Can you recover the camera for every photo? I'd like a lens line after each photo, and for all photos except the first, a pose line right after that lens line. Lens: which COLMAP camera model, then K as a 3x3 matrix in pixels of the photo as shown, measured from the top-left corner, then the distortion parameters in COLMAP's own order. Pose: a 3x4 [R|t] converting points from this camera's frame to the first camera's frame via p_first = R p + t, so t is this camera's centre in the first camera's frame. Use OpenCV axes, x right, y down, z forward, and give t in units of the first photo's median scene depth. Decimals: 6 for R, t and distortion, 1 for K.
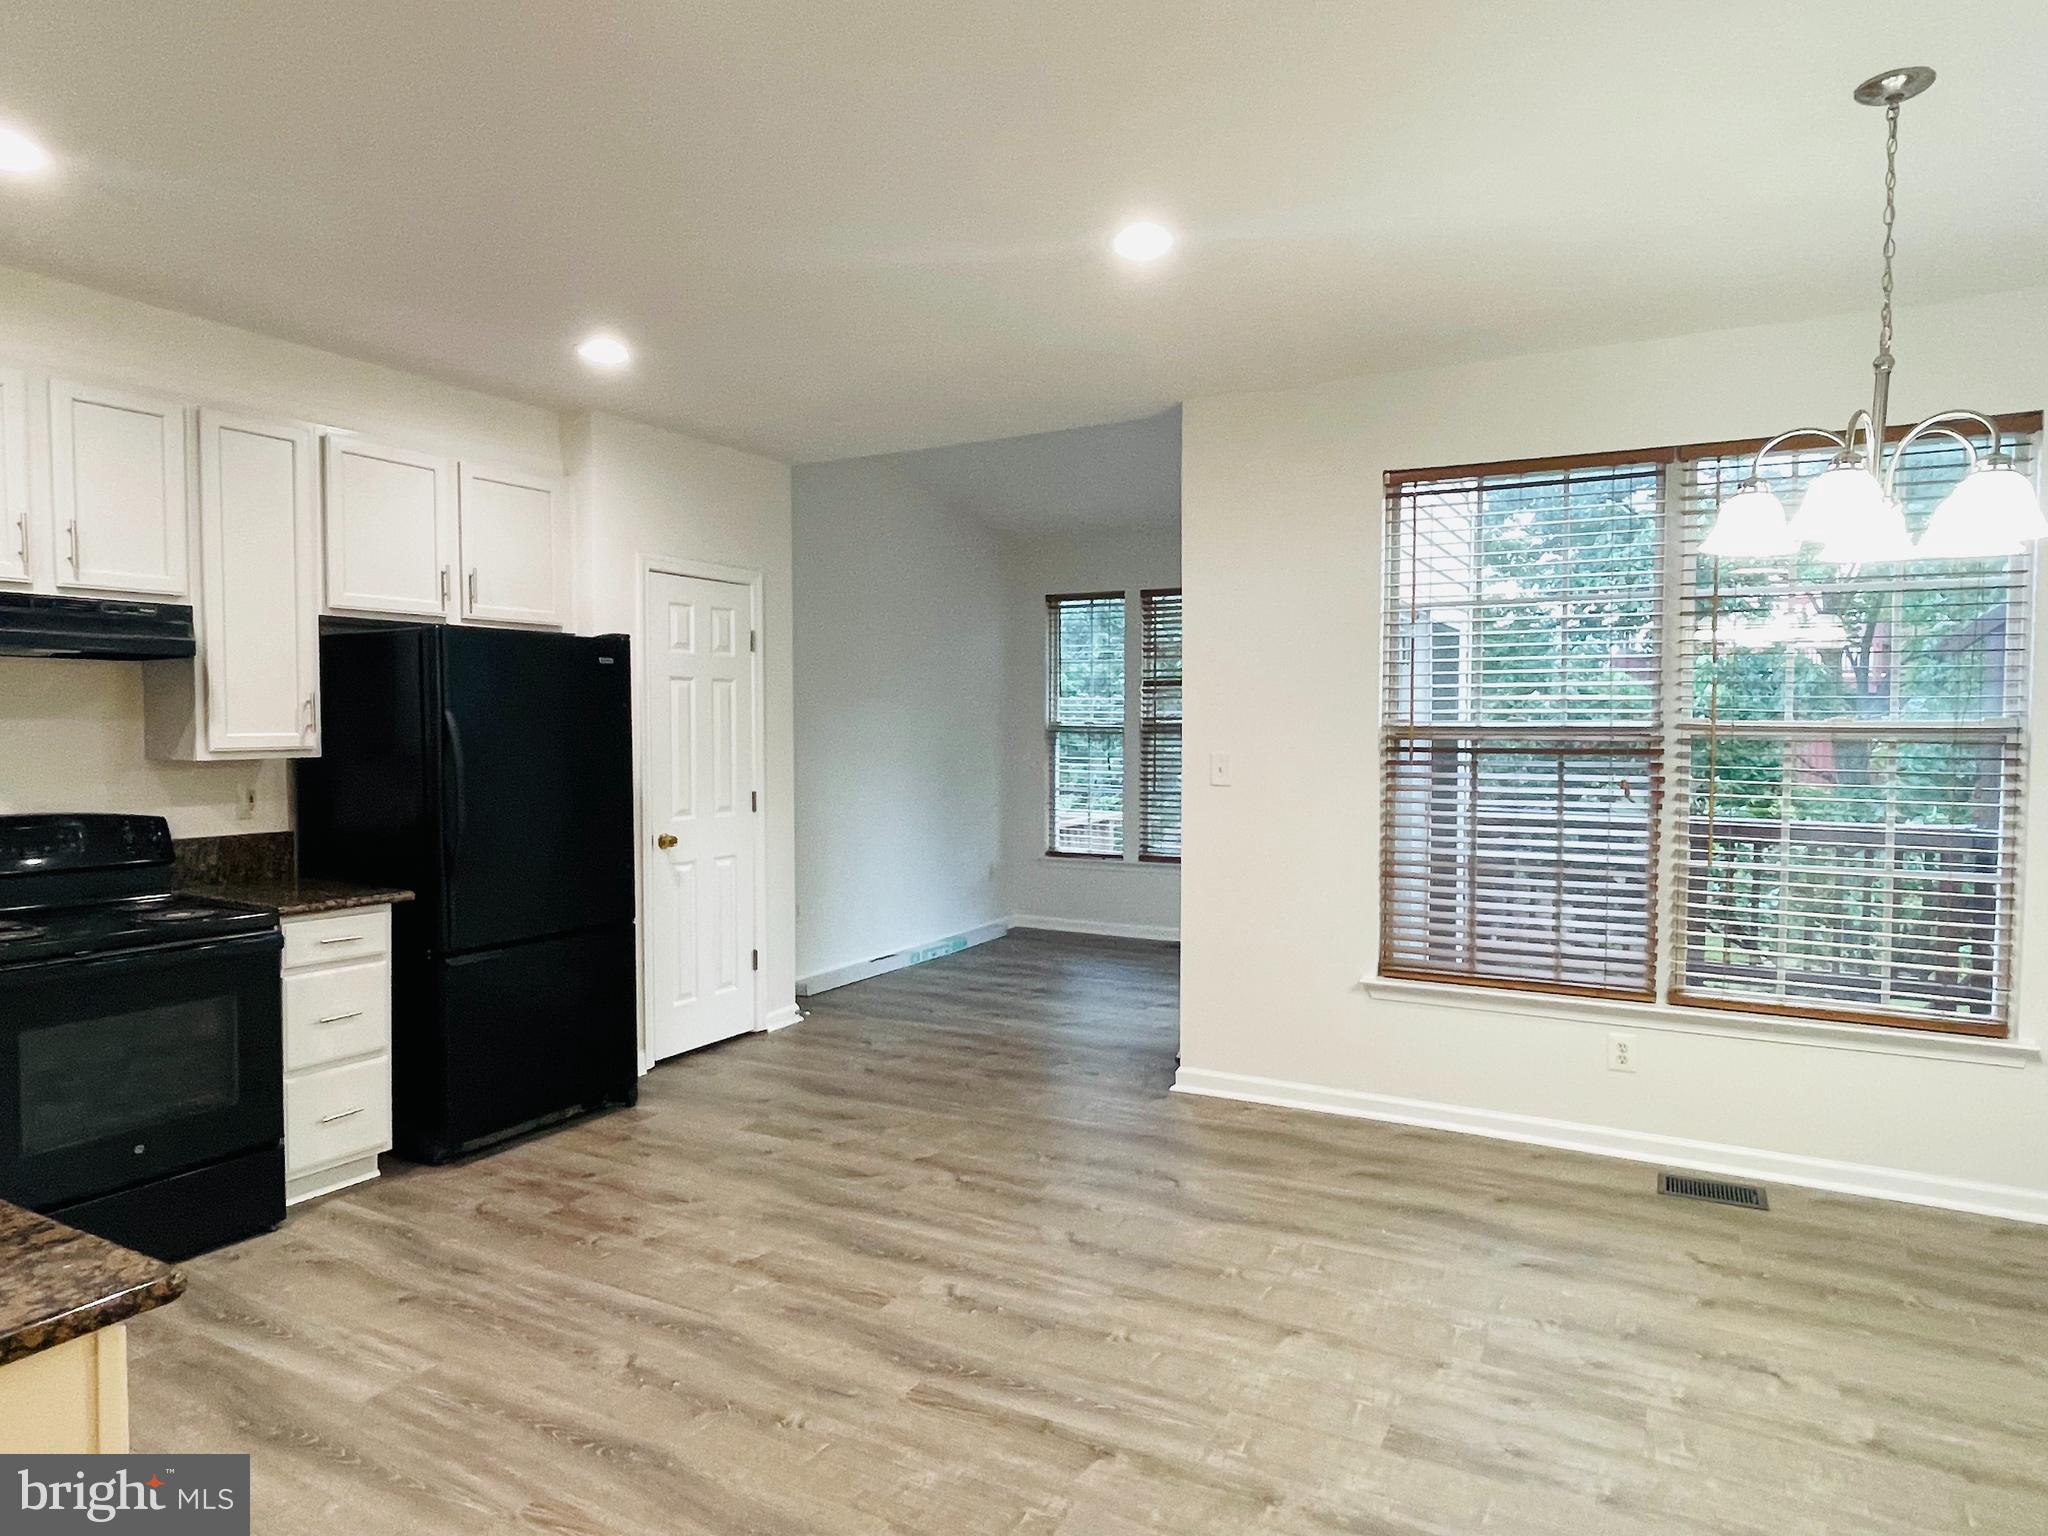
lens RADIAL K [[1235.3, 0, 1026.1], [0, 1235.3, 776.4], [0, 0, 1]] dist [-0.003403, -0.004106]
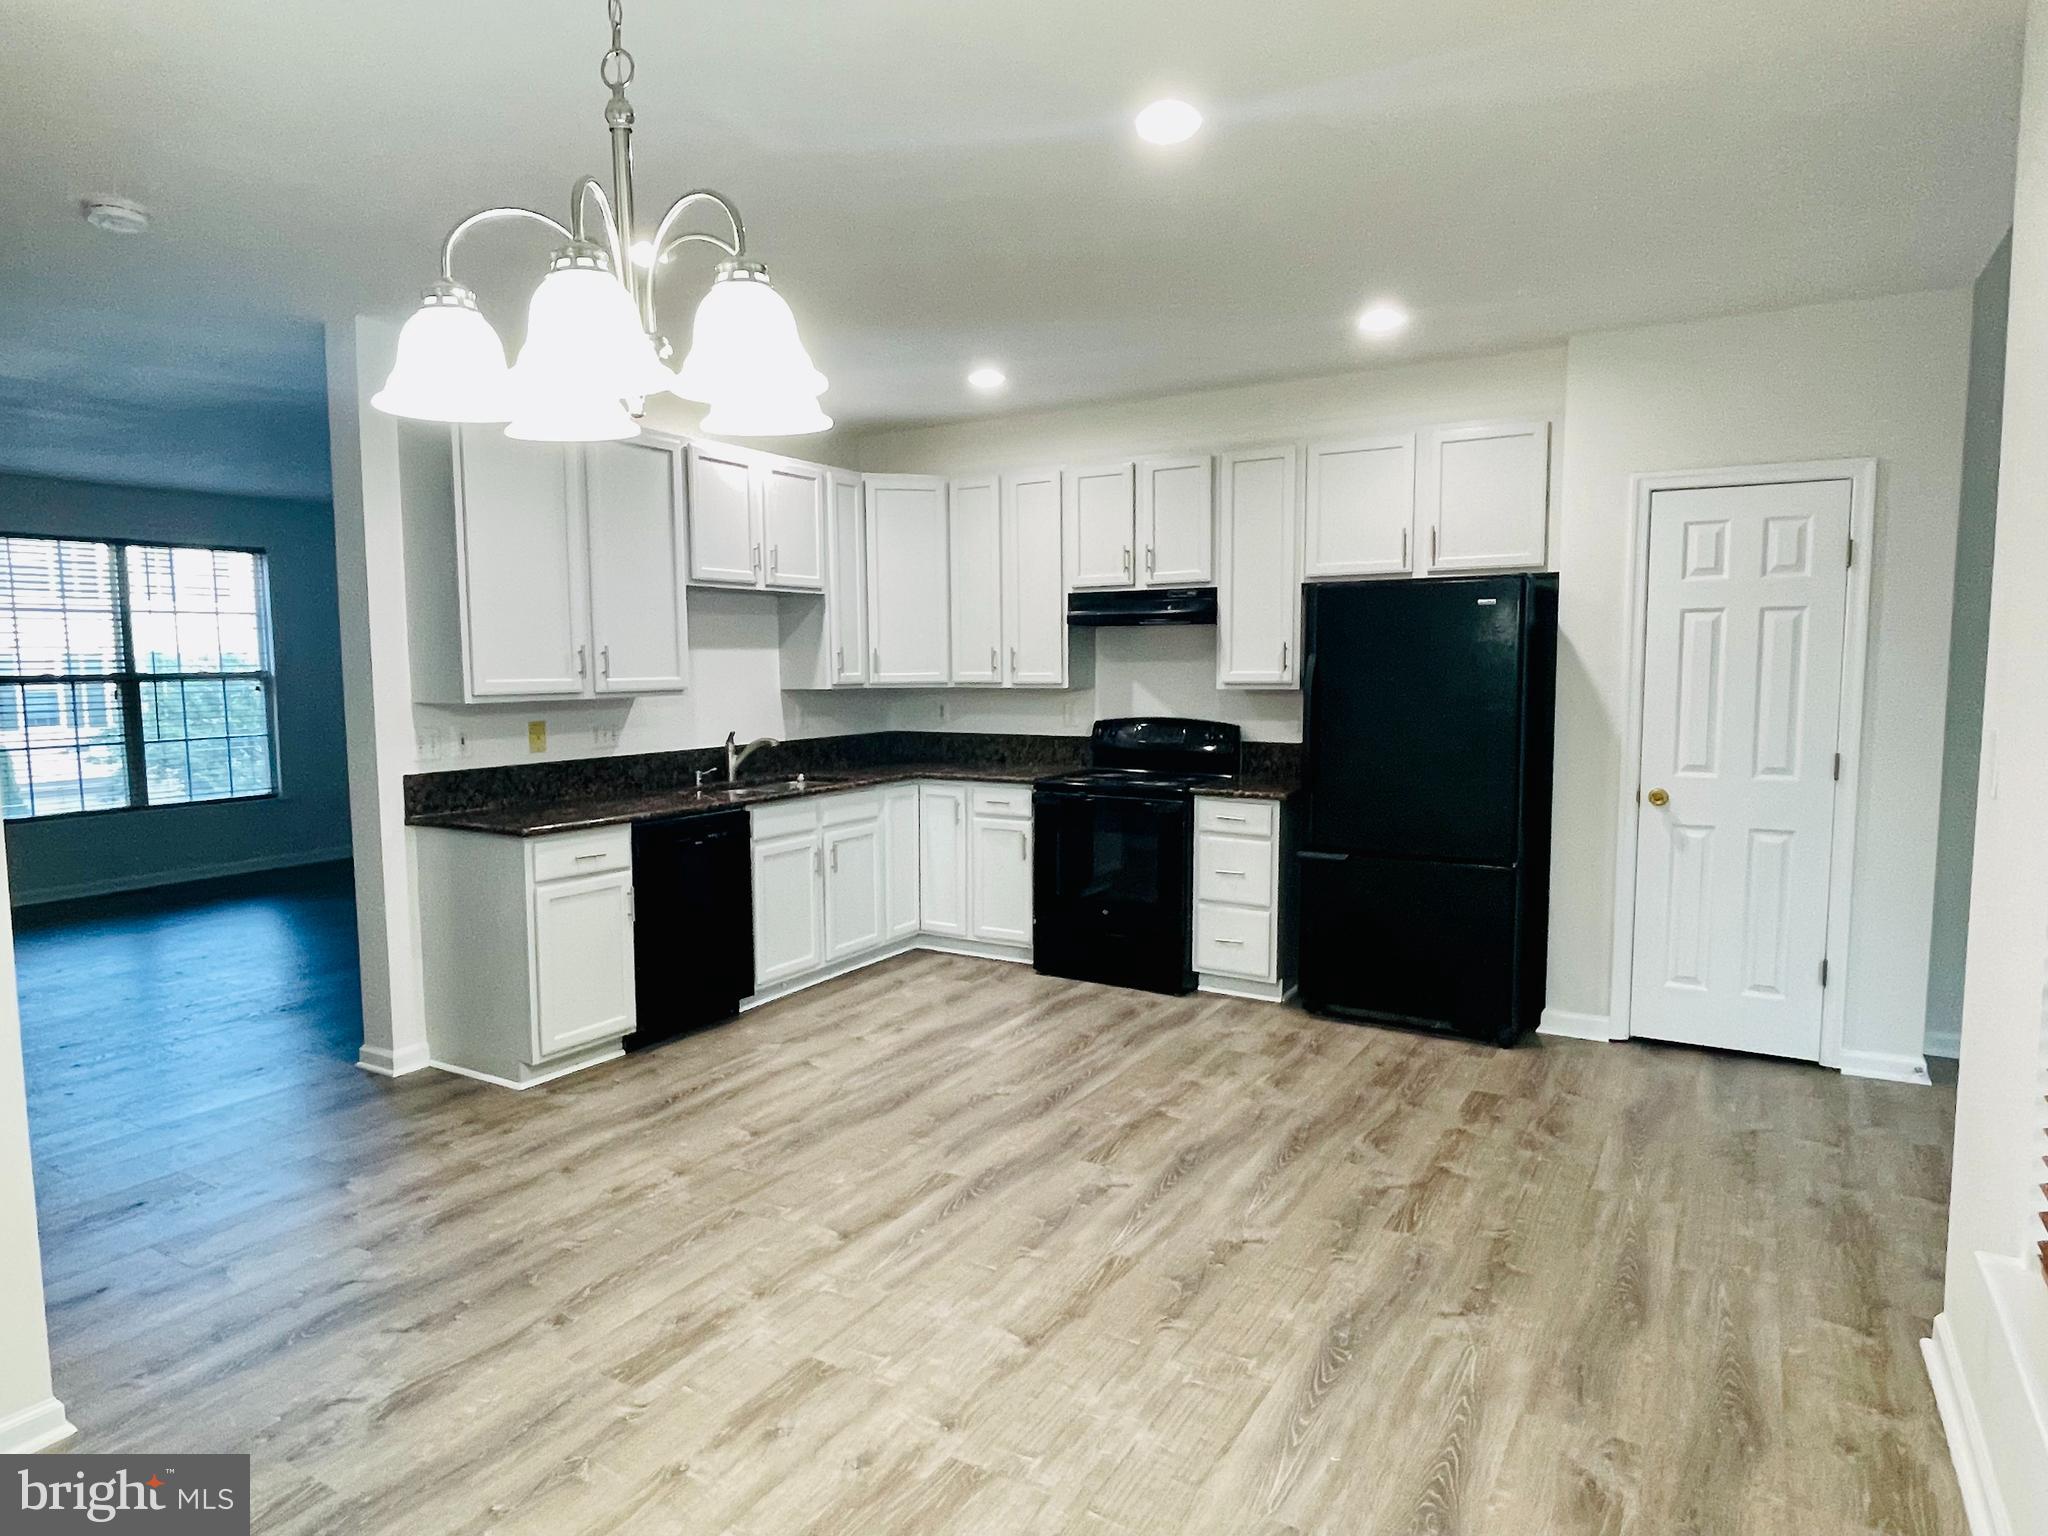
lens RADIAL K [[1235.3, 0, 986.2], [0, 1235.3, 782.3], [0, 0, 1]] dist [-0.003403, -0.004106]
pose [[-0.055459, 0.100111, -0.993429, 0.770760], [-0.038361, 0.994012, 0.102311, -0.038291], [0.997724, 0.043783, -0.051286, 0.708744]]
